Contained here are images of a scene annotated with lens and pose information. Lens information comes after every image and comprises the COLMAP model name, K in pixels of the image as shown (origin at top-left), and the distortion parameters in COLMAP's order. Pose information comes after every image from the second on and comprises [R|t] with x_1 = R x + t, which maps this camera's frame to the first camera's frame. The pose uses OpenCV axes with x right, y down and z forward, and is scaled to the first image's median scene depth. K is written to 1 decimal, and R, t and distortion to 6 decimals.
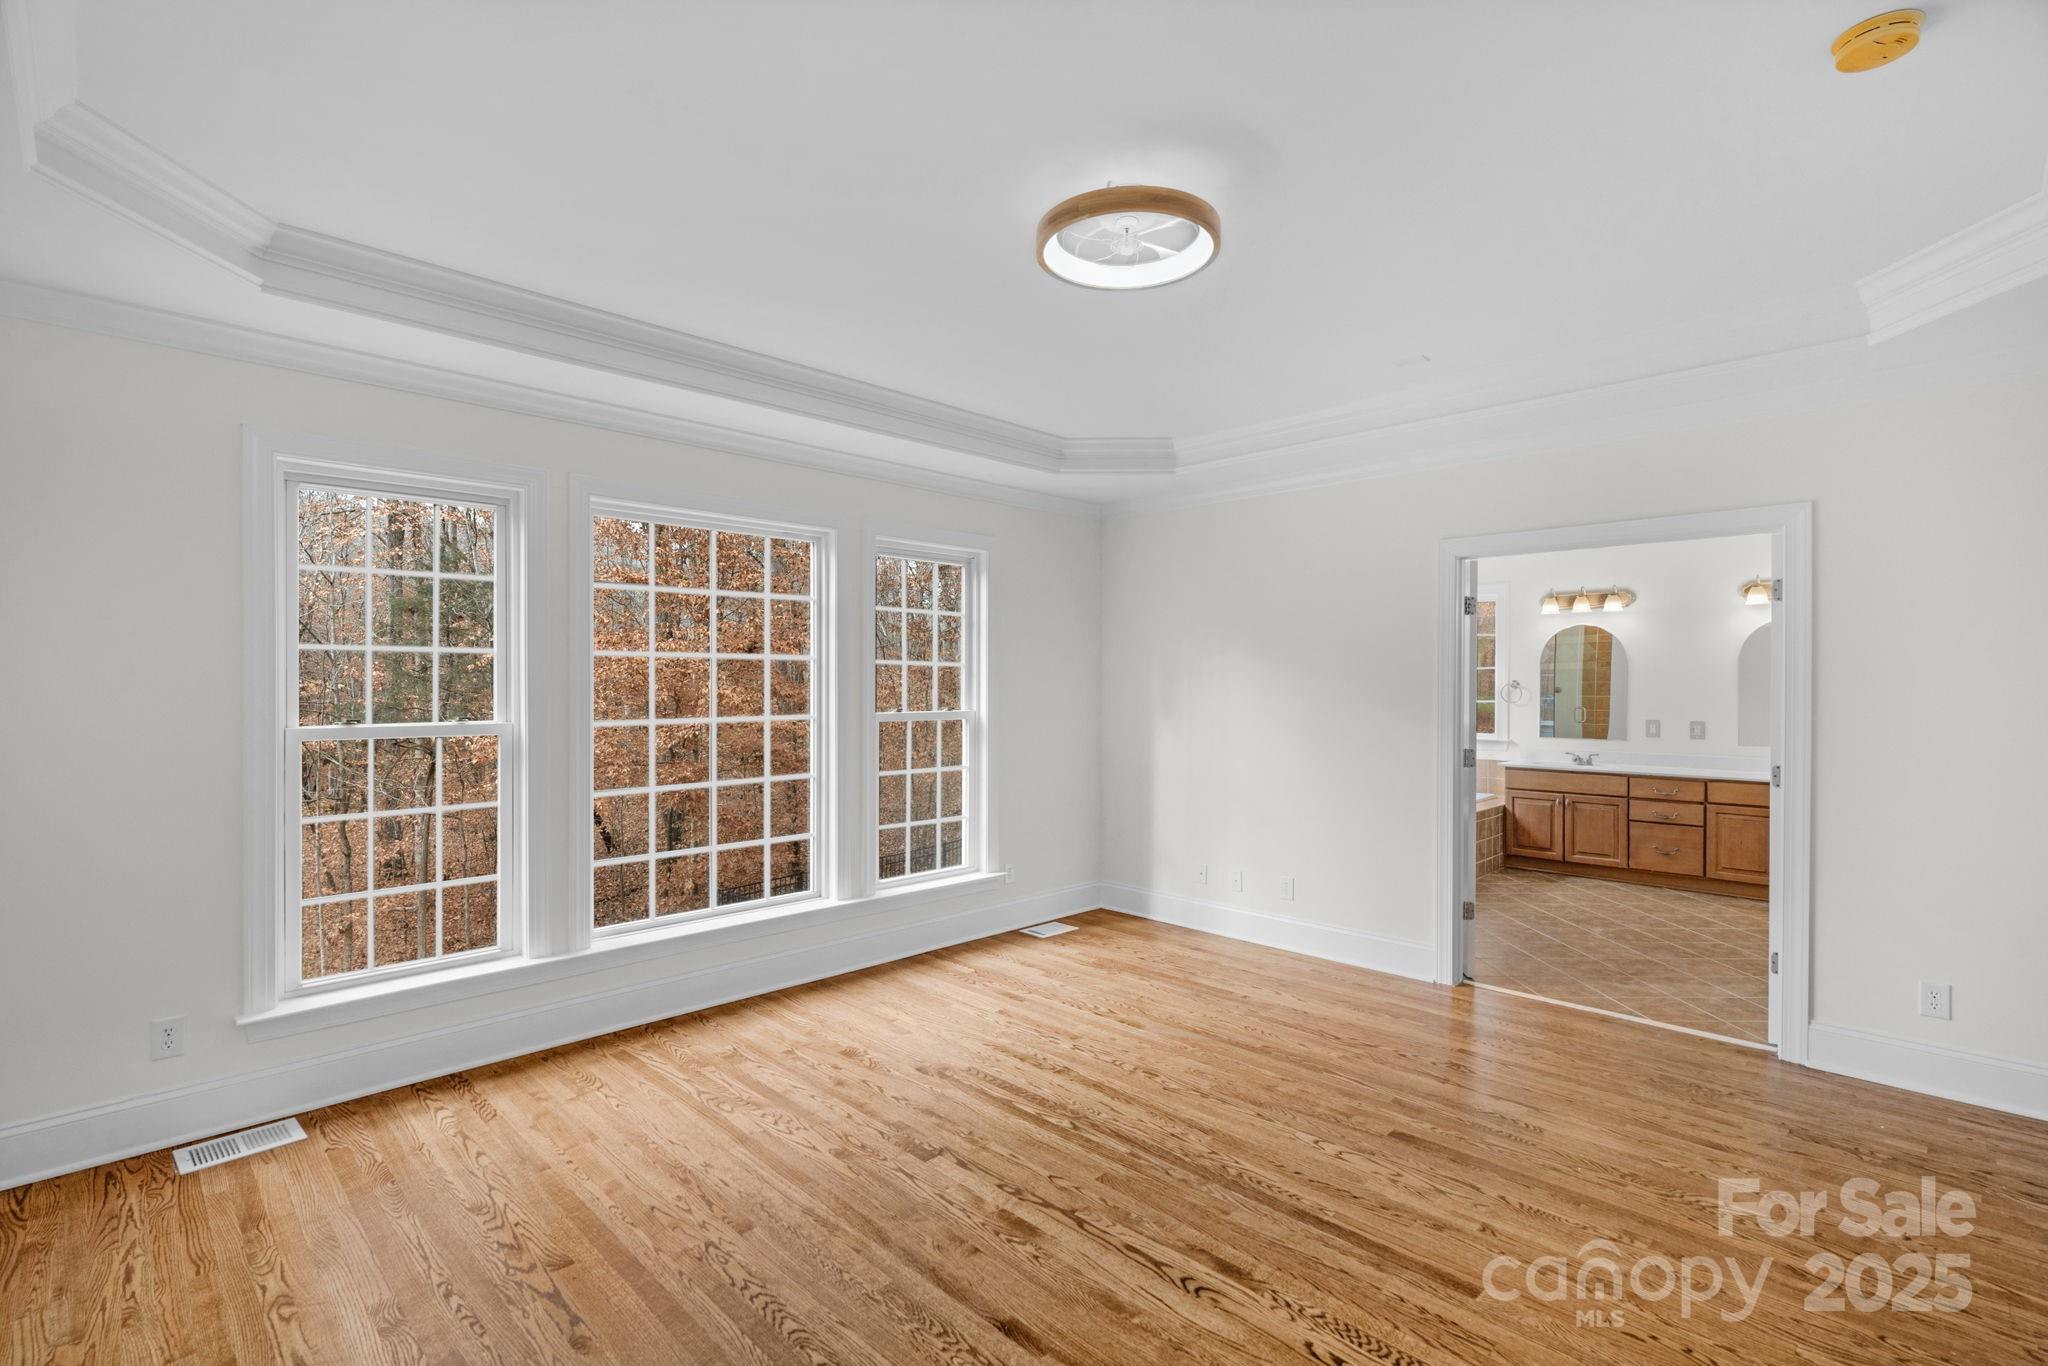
lens RADIAL K [[936.3, 0, 1024.0], [0, 936.3, 683.0], [0, 0, 1]] dist [-0.002390, 0.004211]
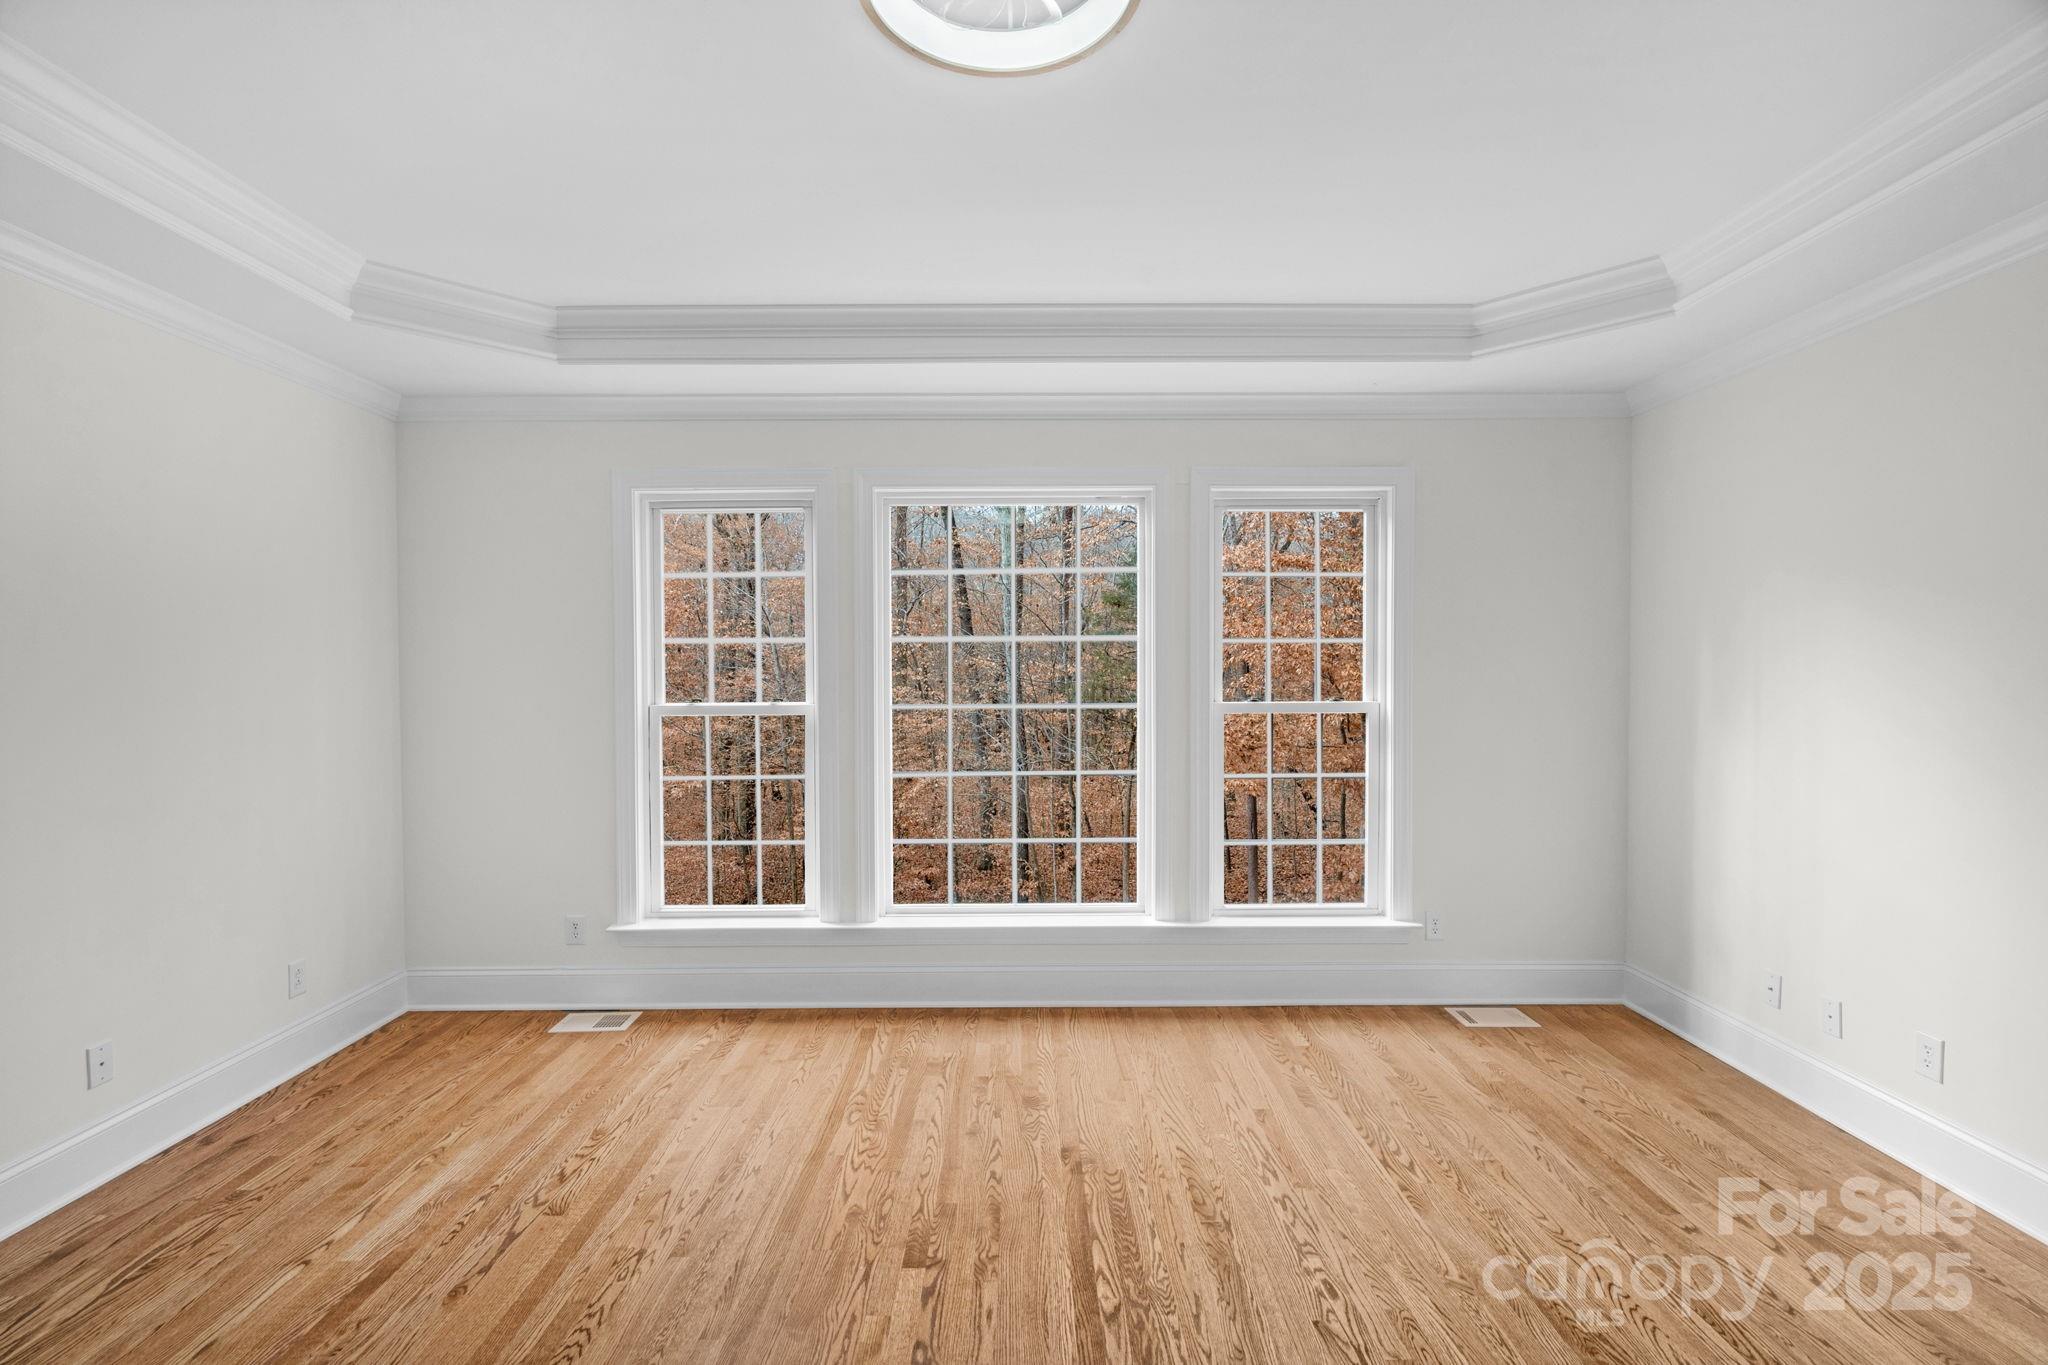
lens RADIAL K [[936.3, 0, 1024.0], [0, 936.3, 682.5], [0, 0, 1]] dist [-0.002390, 0.004211]
pose [[0.712428, 0.006602, -0.701715, 0.372477], [0.005919, 0.999864, 0.015416, 0.000672], [0.701721, -0.015136, 0.712291, 0.363135]]
